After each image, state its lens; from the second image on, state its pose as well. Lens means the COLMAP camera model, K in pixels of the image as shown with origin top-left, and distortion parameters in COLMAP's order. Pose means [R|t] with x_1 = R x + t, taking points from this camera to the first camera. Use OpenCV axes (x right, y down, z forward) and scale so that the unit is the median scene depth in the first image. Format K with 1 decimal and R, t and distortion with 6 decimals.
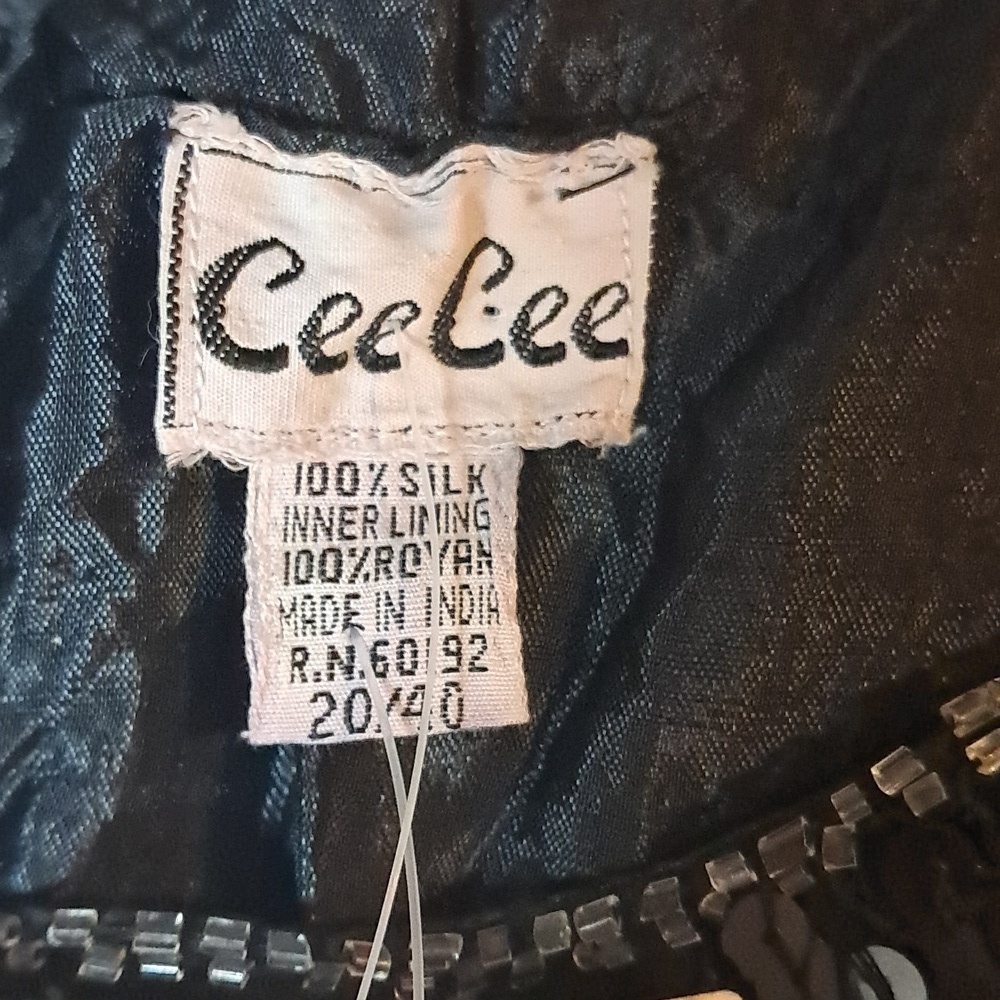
lens RADIAL K [[1643.4, 0, 501.6], [0, 1643.4, 499.8], [0, 0, 1]] dist [0.115532, 0.000000]
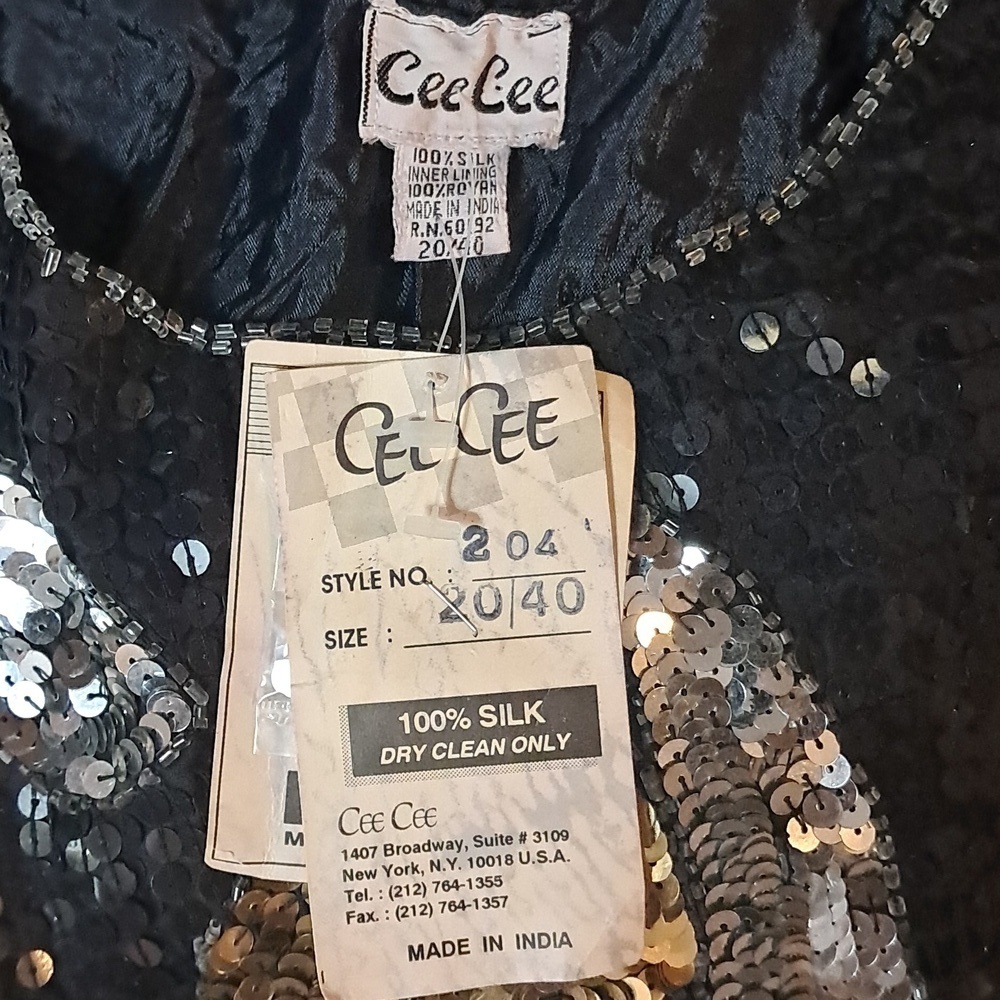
lens RADIAL K [[1643.4, 0, 499.1], [0, 1643.4, 500.4], [0, 0, 1]] dist [0.115532, 0.000000]
pose [[0.999601, 0.021454, -0.018376, 0.051422], [-0.022028, 0.999257, -0.031612, 0.560887], [0.017684, 0.032004, 0.999331, -1.364819]]
